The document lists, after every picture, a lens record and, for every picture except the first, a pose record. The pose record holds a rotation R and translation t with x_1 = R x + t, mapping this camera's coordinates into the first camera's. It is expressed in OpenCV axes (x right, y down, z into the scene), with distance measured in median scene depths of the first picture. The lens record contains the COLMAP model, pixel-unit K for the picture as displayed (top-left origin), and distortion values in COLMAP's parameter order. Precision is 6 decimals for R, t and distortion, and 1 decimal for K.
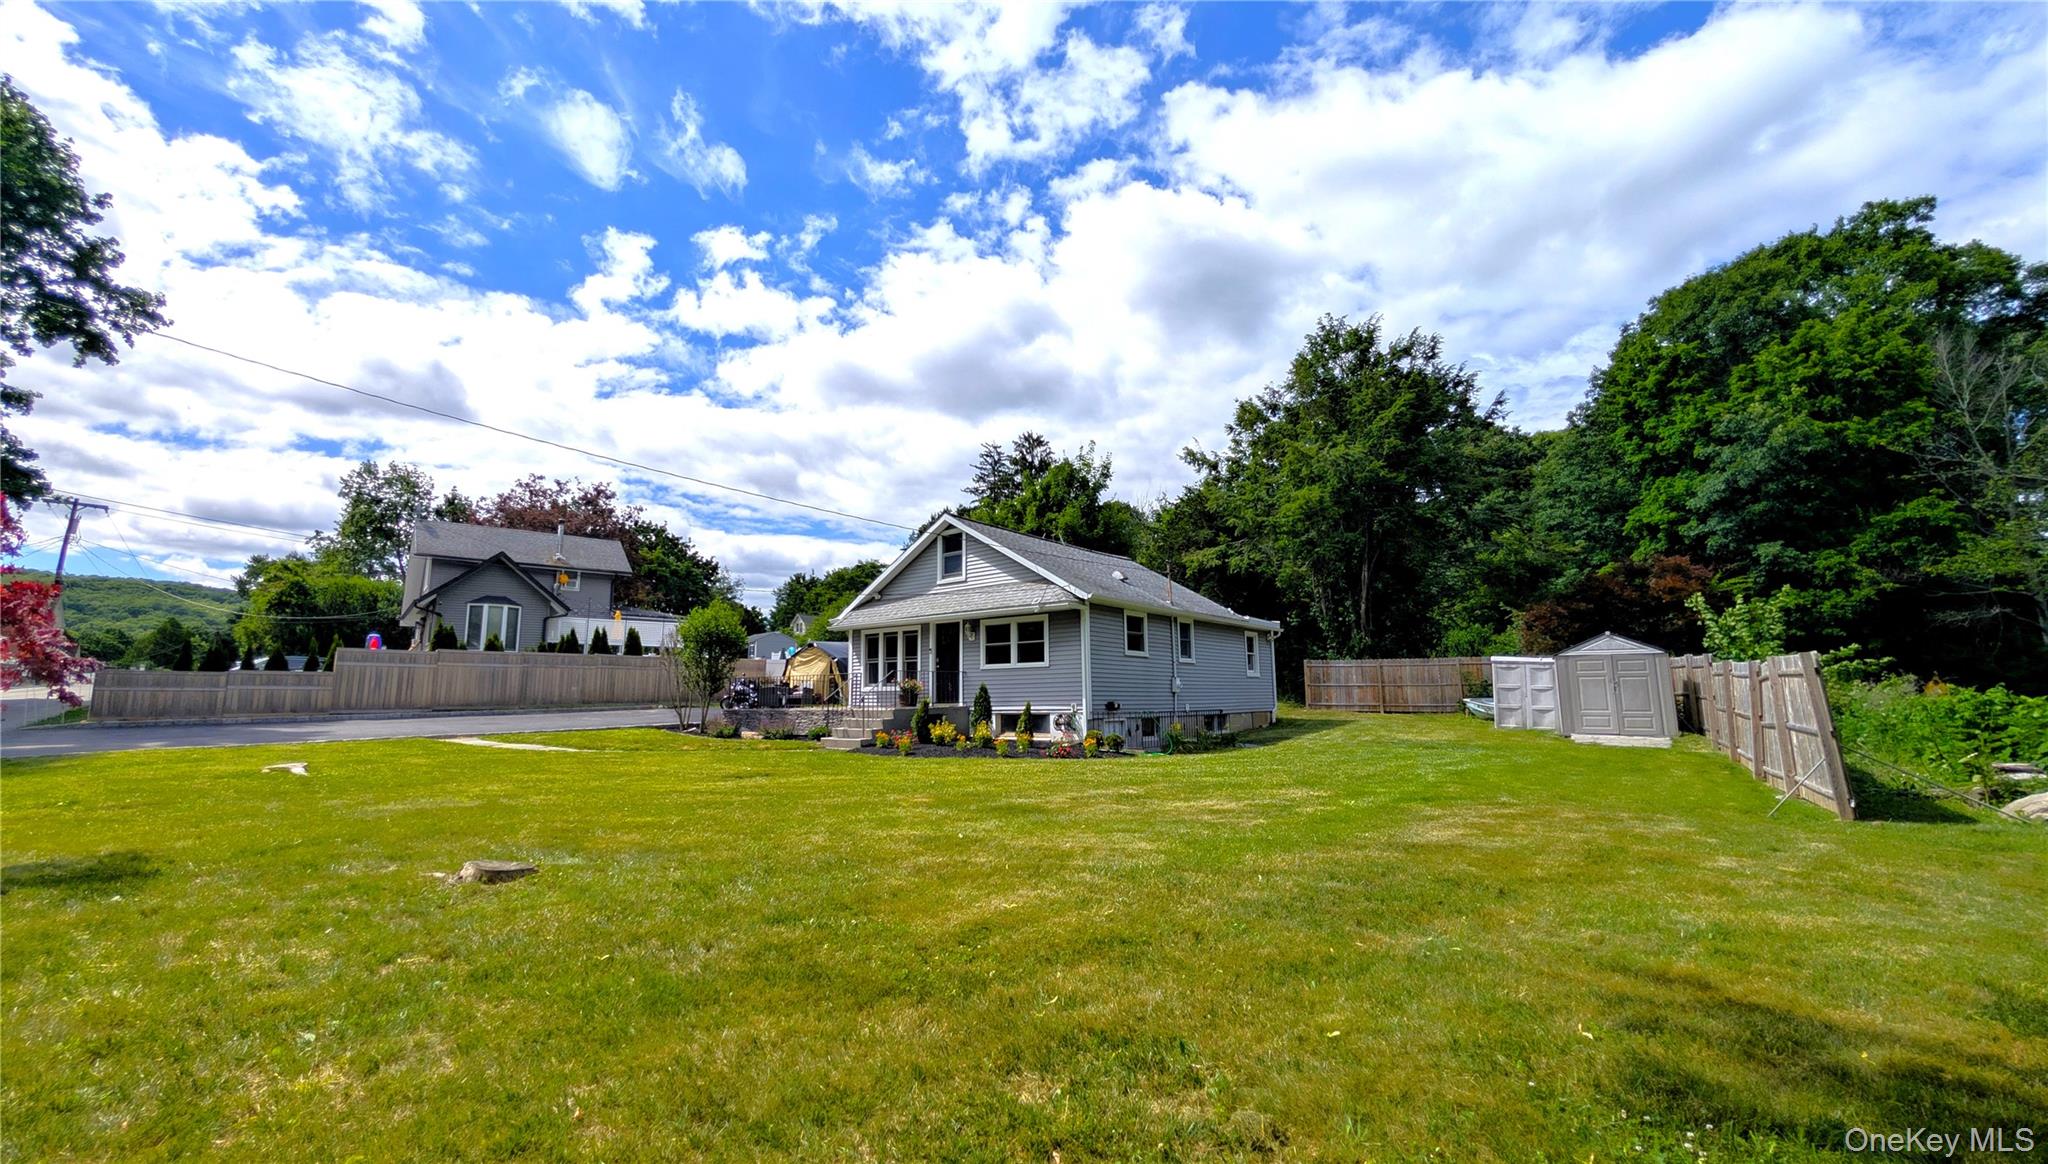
lens RADIAL K [[794.7, 0, 1004.4], [0, 794.7, 570.3], [0, 0, 1]] dist [0.002769, 0.000181]
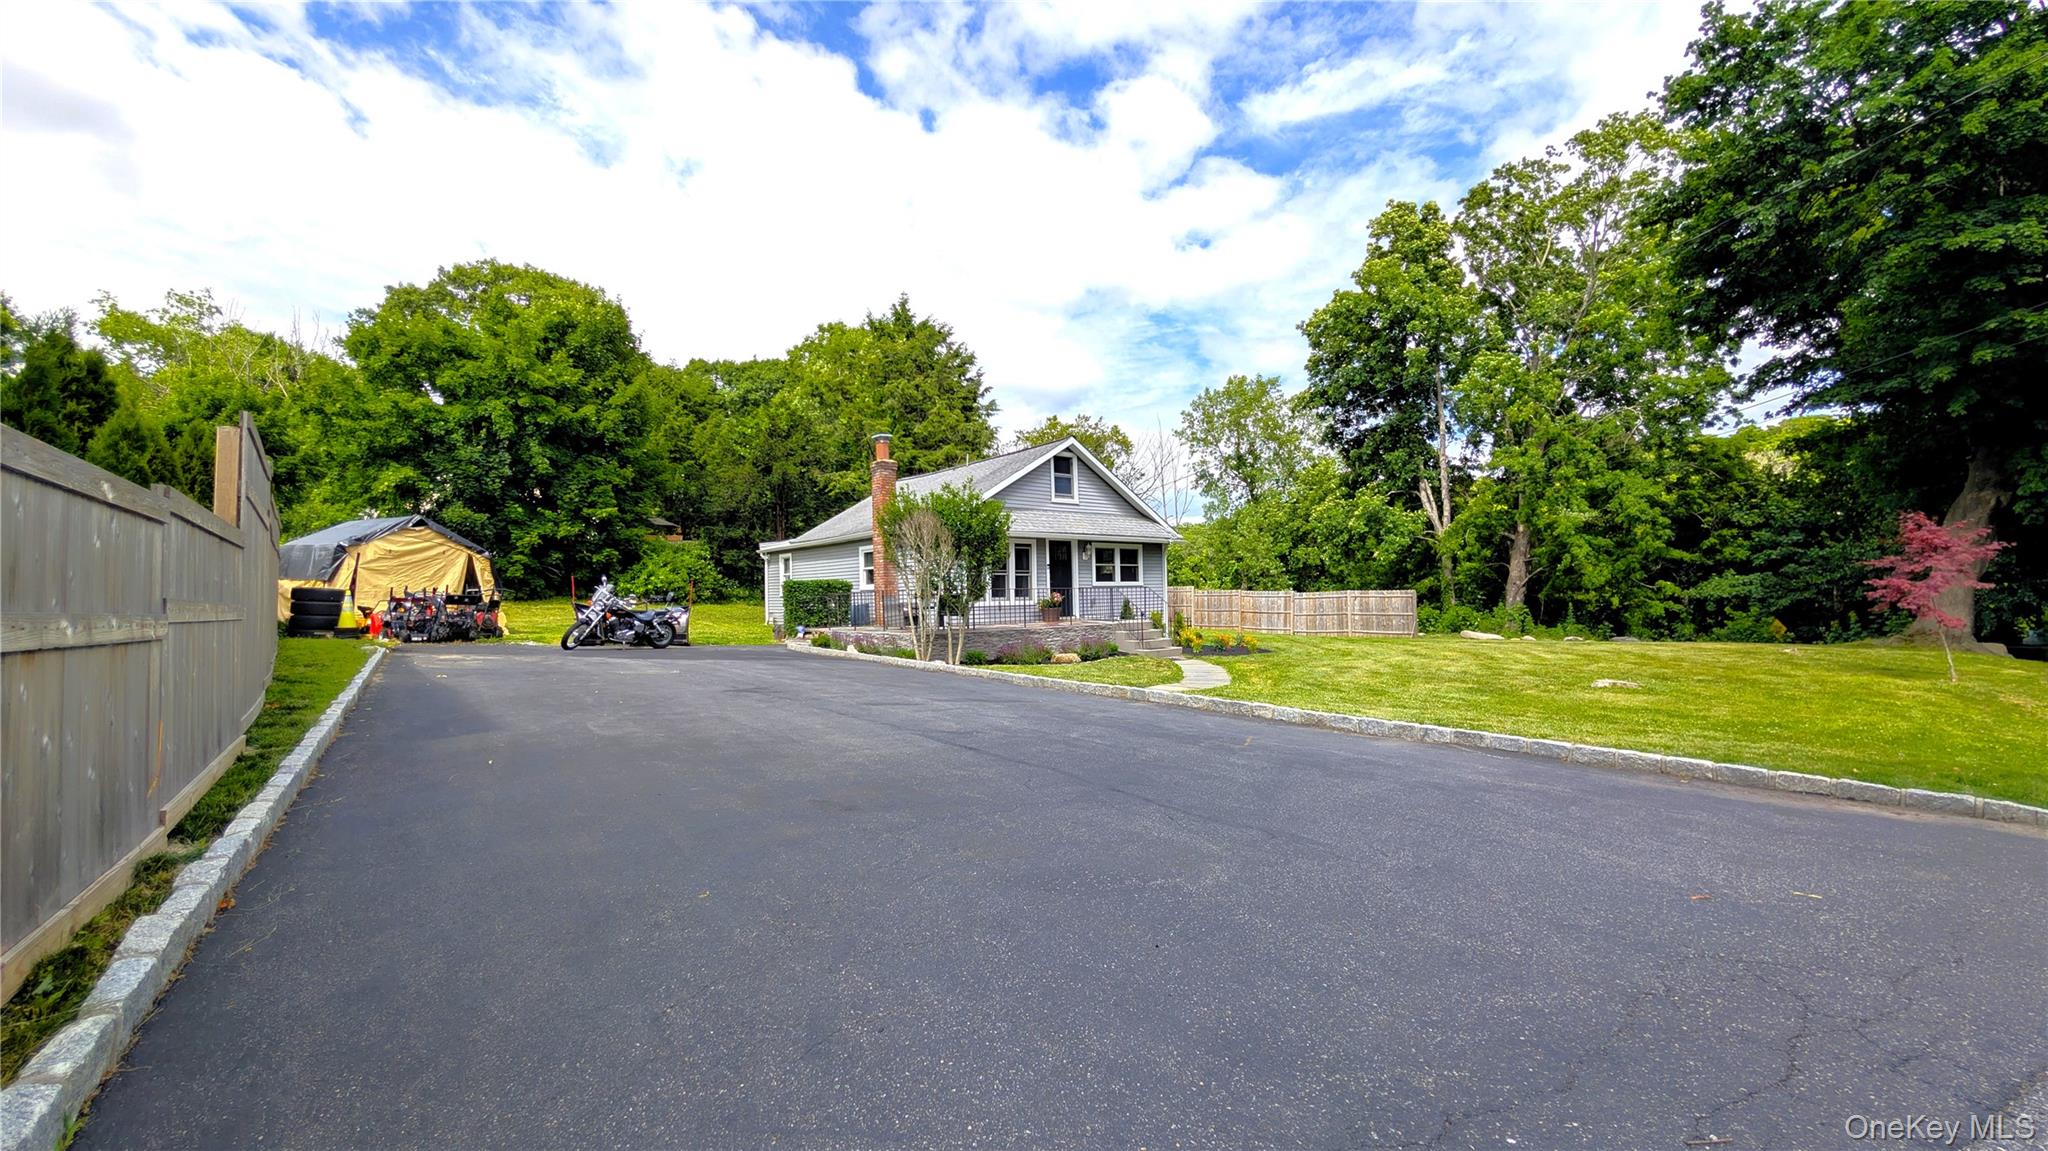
lens RADIAL K [[770.3, 0, 1020.1], [0, 770.3, 584.4], [0, 0, 1]] dist [0.002292, 0.000201]
pose [[0.189739, 0.019474, 0.981641, -1.323724], [-0.142792, 0.989721, 0.007966, 0.149872], [-0.971396, -0.141682, 0.190569, 1.038575]]
